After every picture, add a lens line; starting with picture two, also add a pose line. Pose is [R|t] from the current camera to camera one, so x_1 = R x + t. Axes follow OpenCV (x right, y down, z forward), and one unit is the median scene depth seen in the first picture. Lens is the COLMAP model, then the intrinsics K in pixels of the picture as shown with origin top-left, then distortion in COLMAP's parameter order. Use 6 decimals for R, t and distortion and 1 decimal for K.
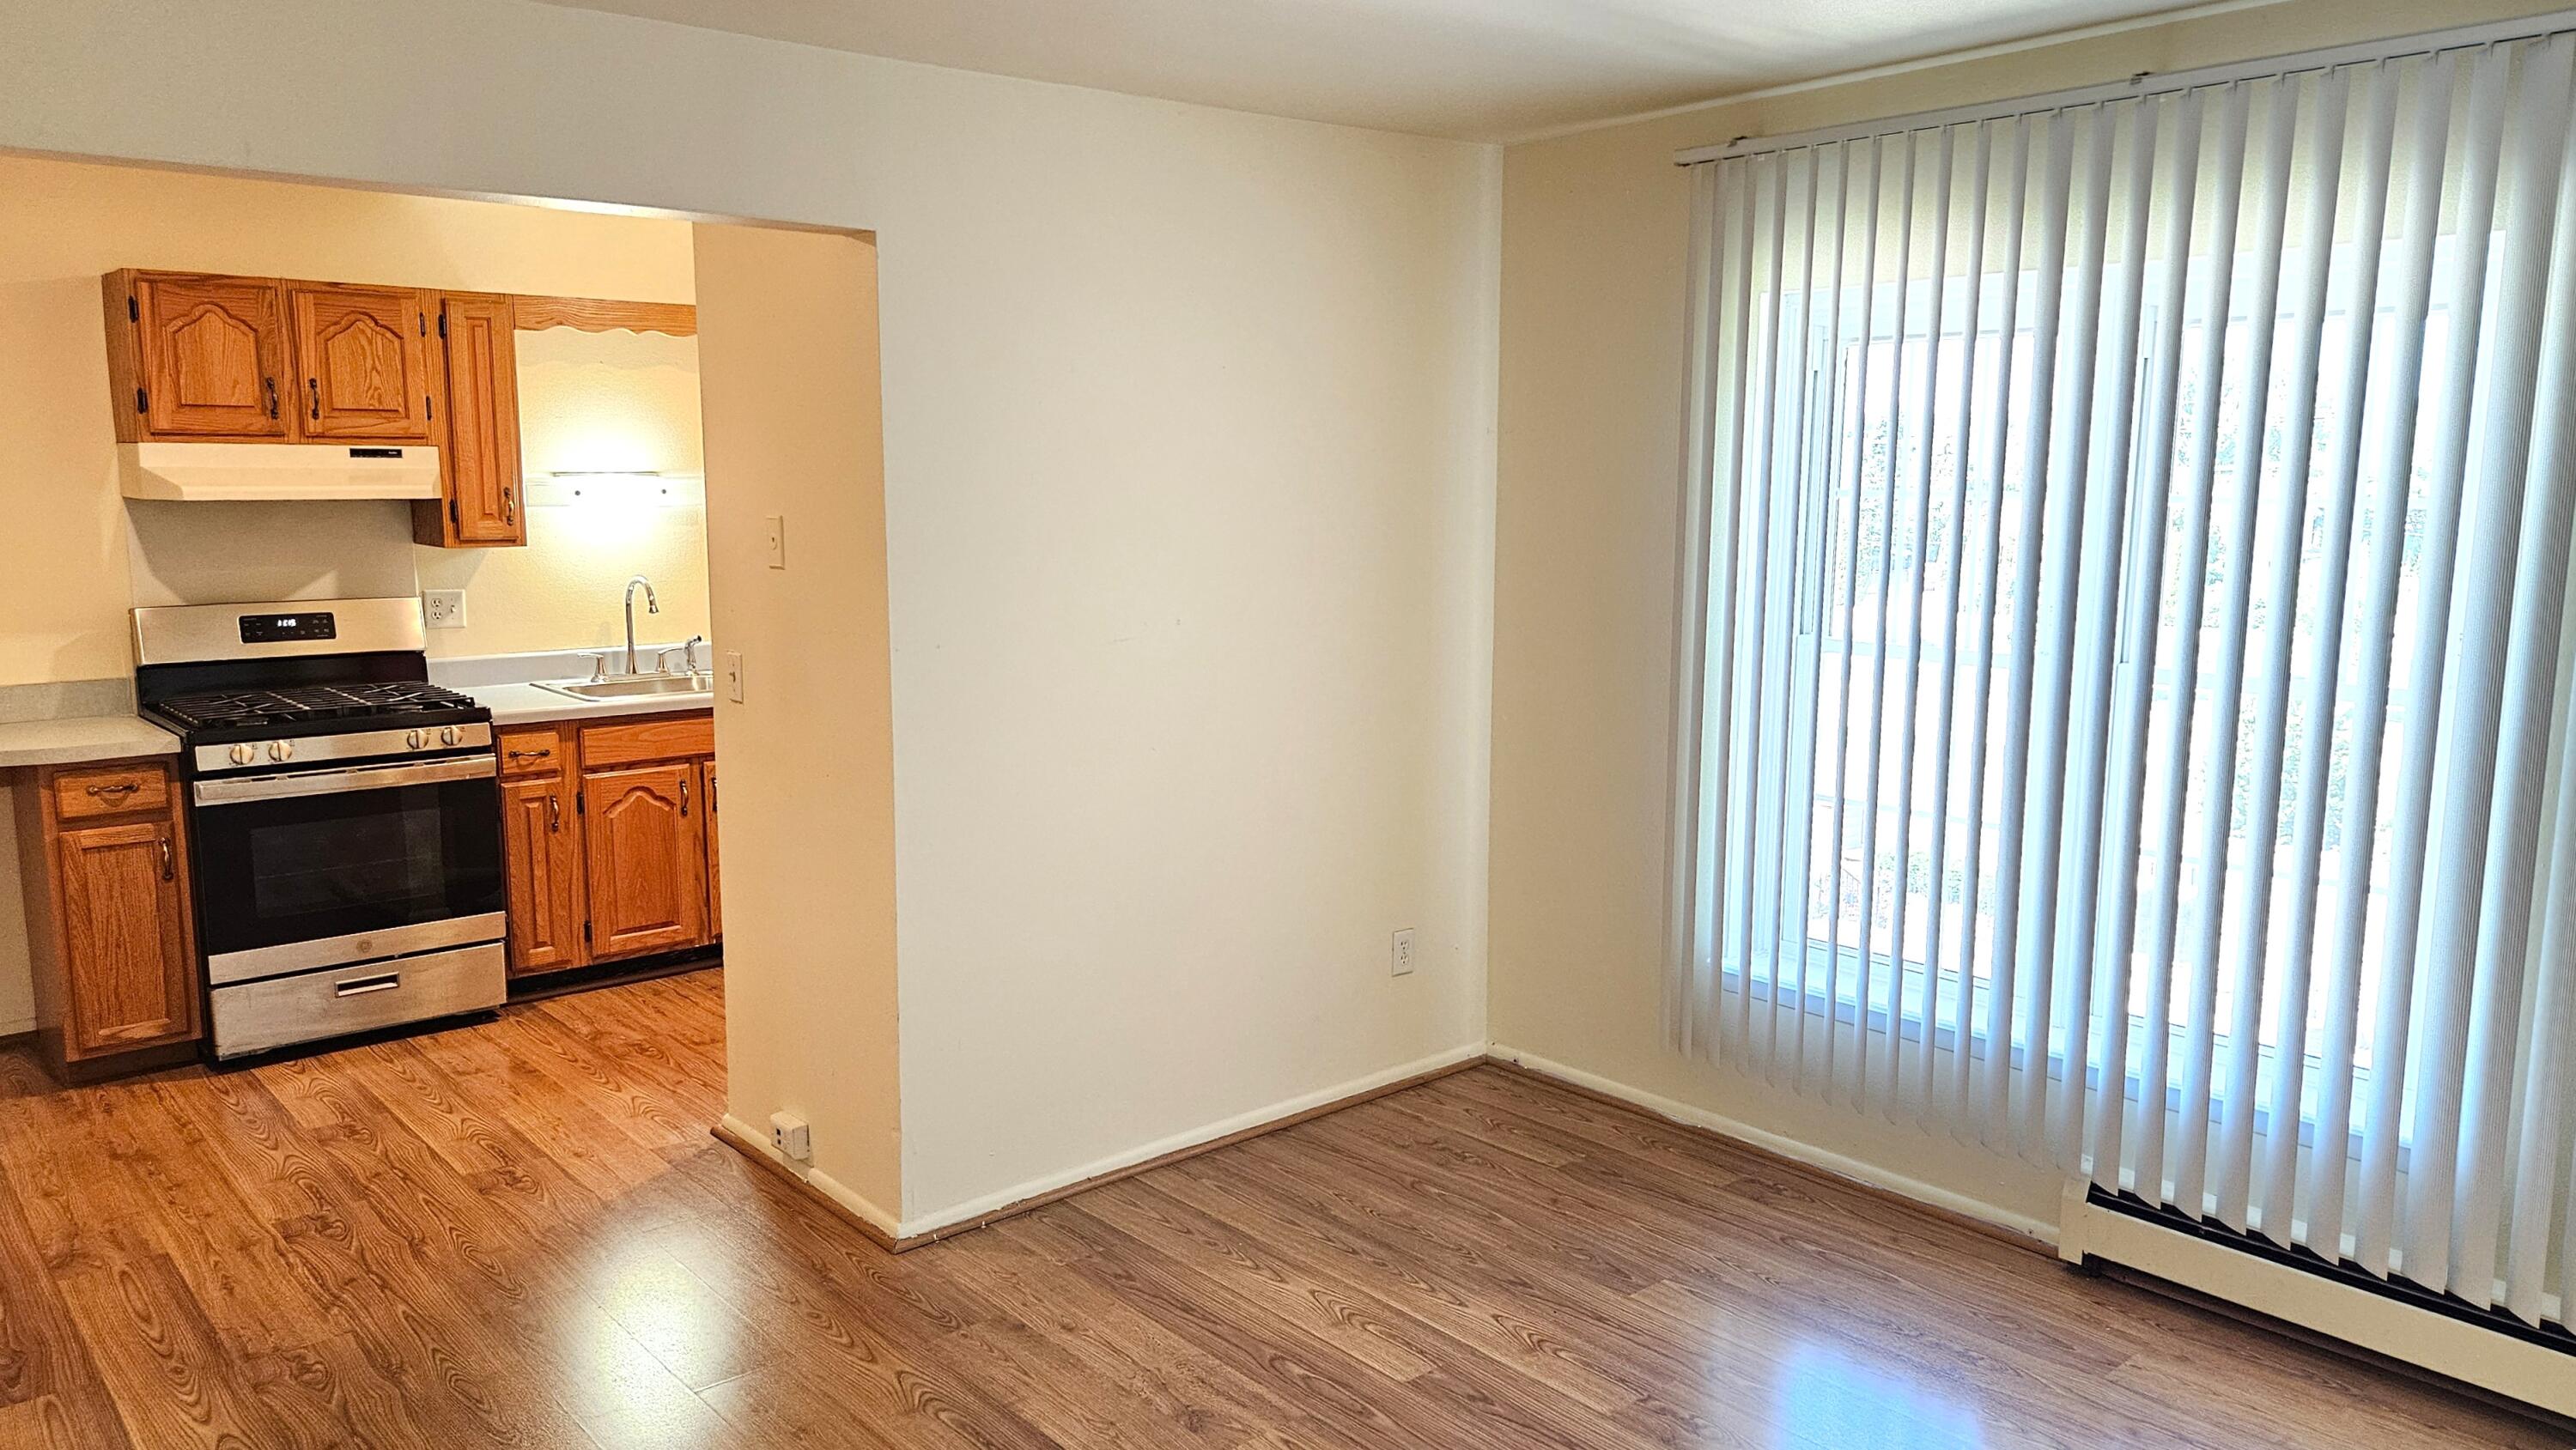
lens RADIAL K [[1802.1, 0, 1291.8], [0, 1802.1, 745.4], [0, 0, 1]] dist [0.064332, -0.060456]
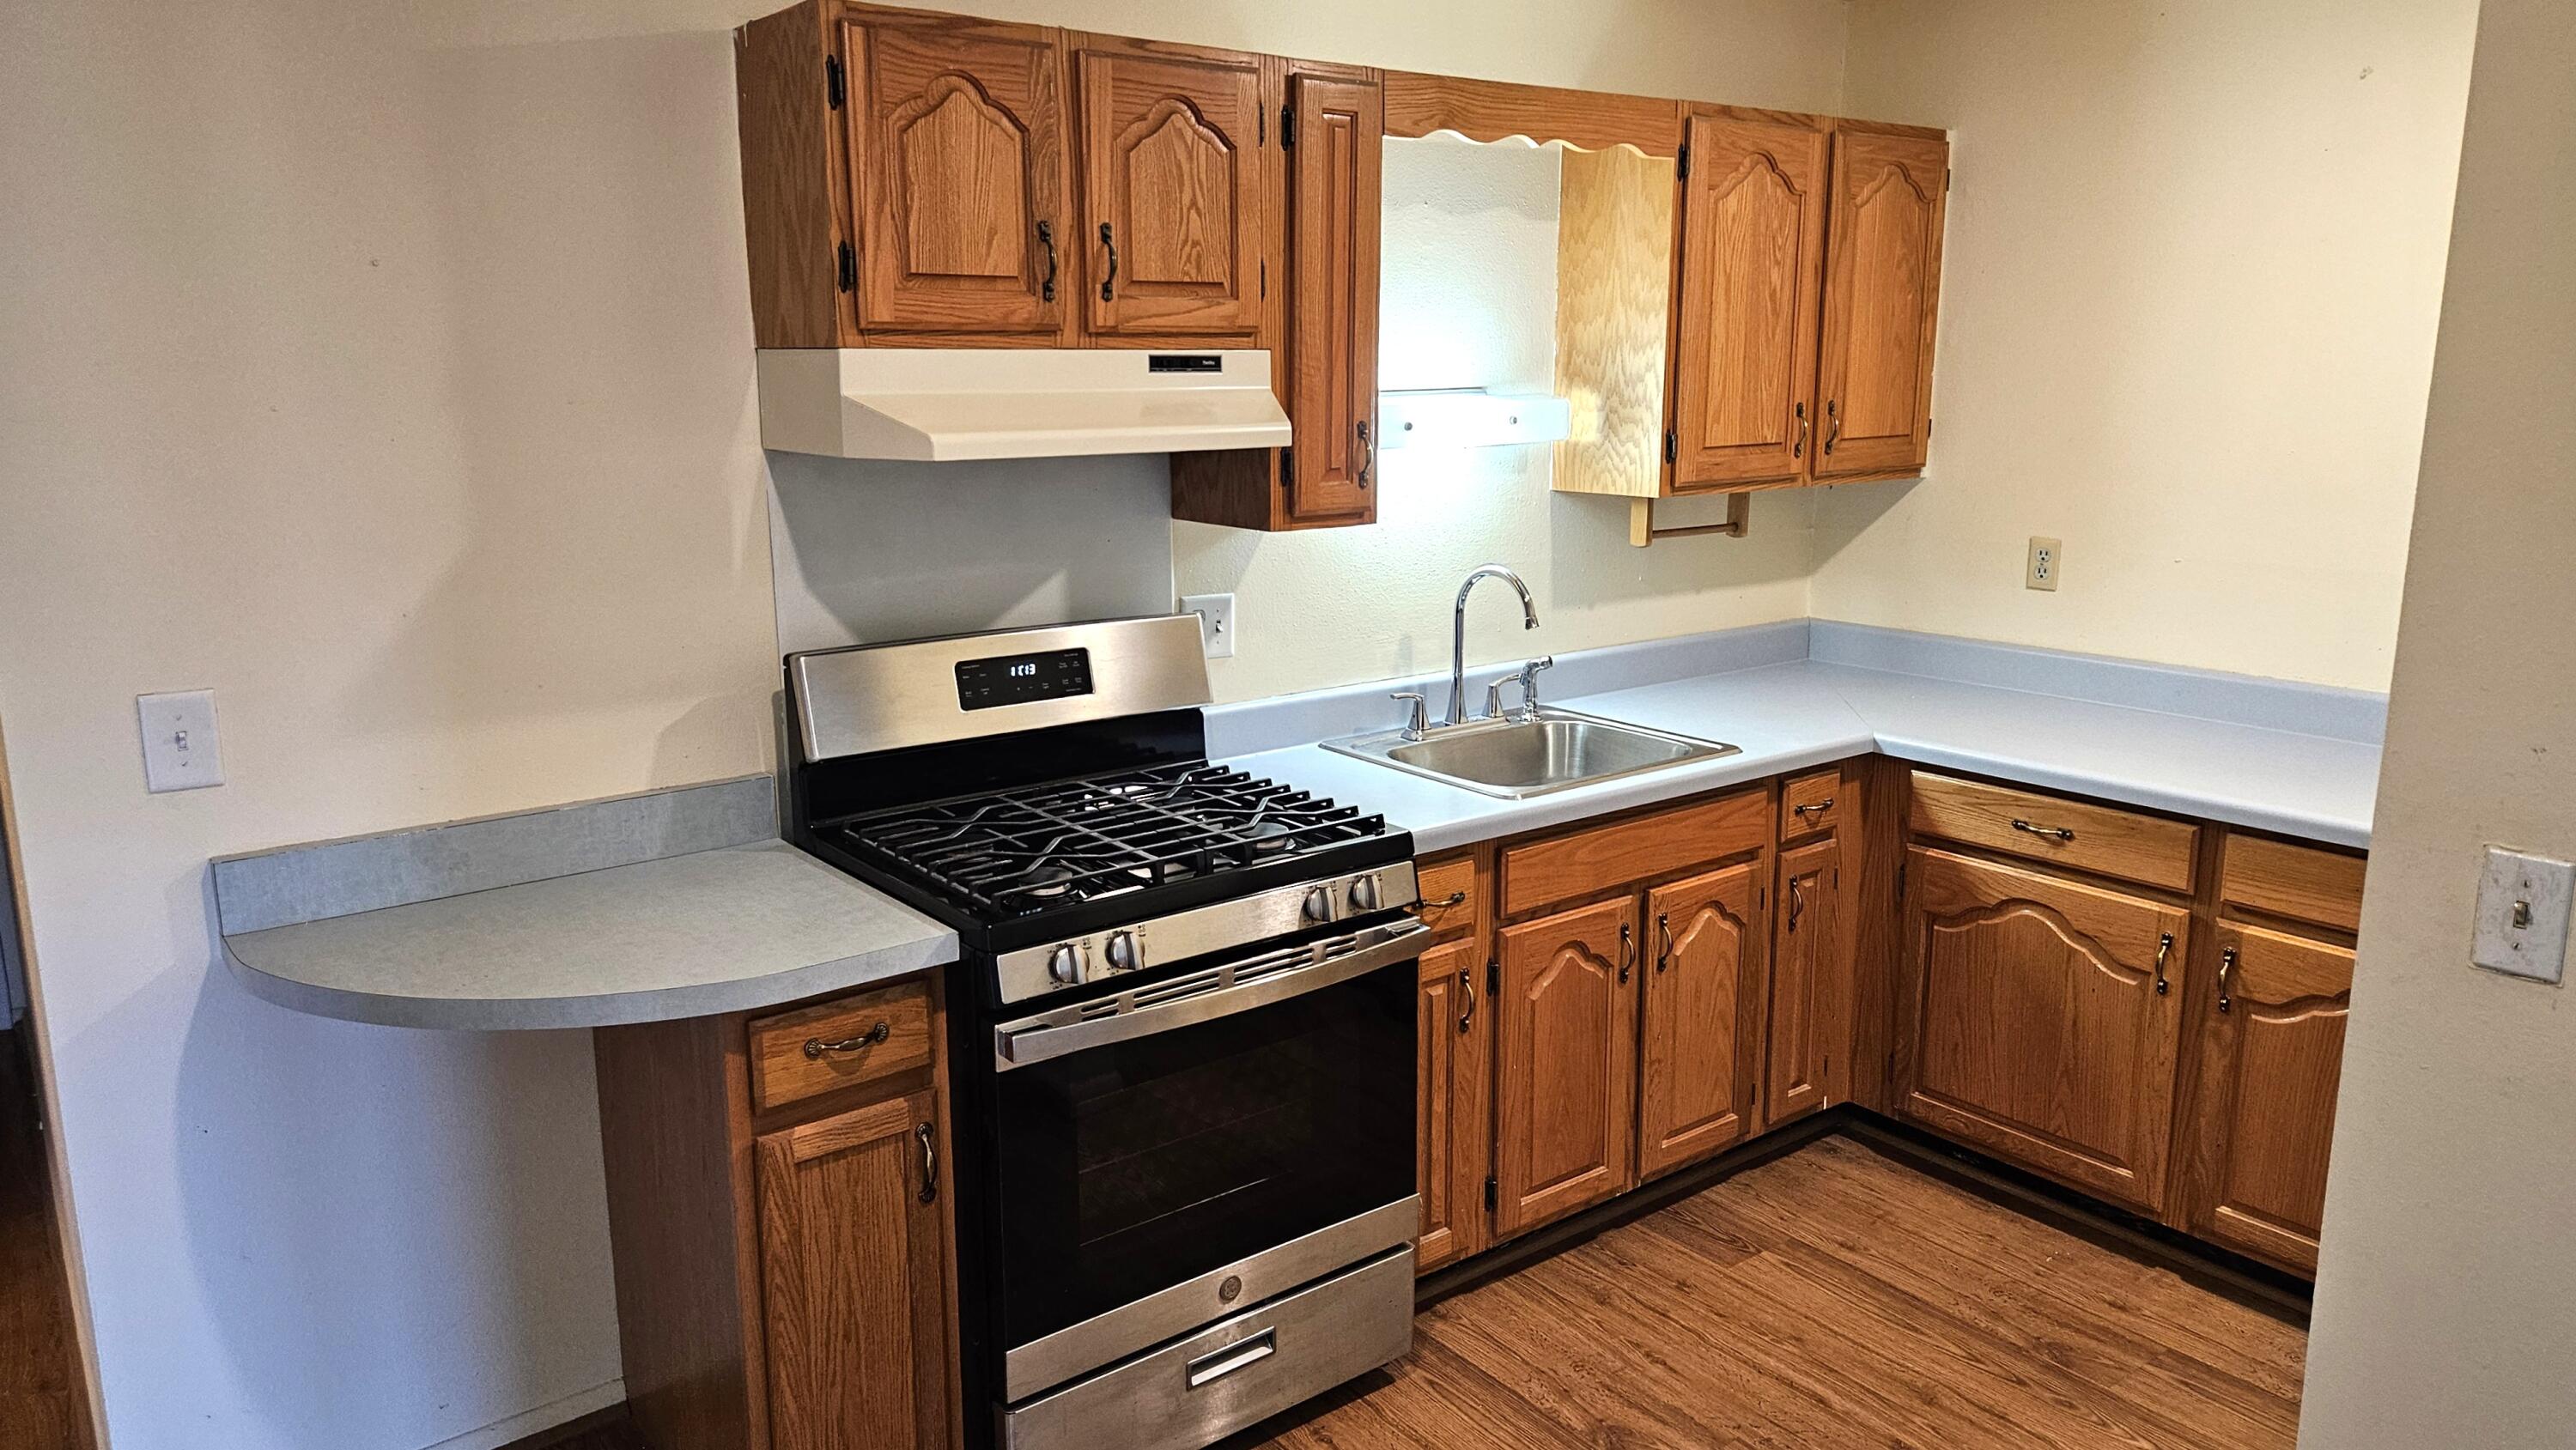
lens RADIAL K [[1752.6, 0, 1288.0], [0, 1752.6, 725.0], [0, 0, 1]] dist [0.057507, -0.002344]
pose [[0.997846, 0.002430, -0.065561, -0.486340], [0.000838, 0.998760, 0.049775, -0.086580], [0.065601, -0.049723, 0.996606, 0.523569]]
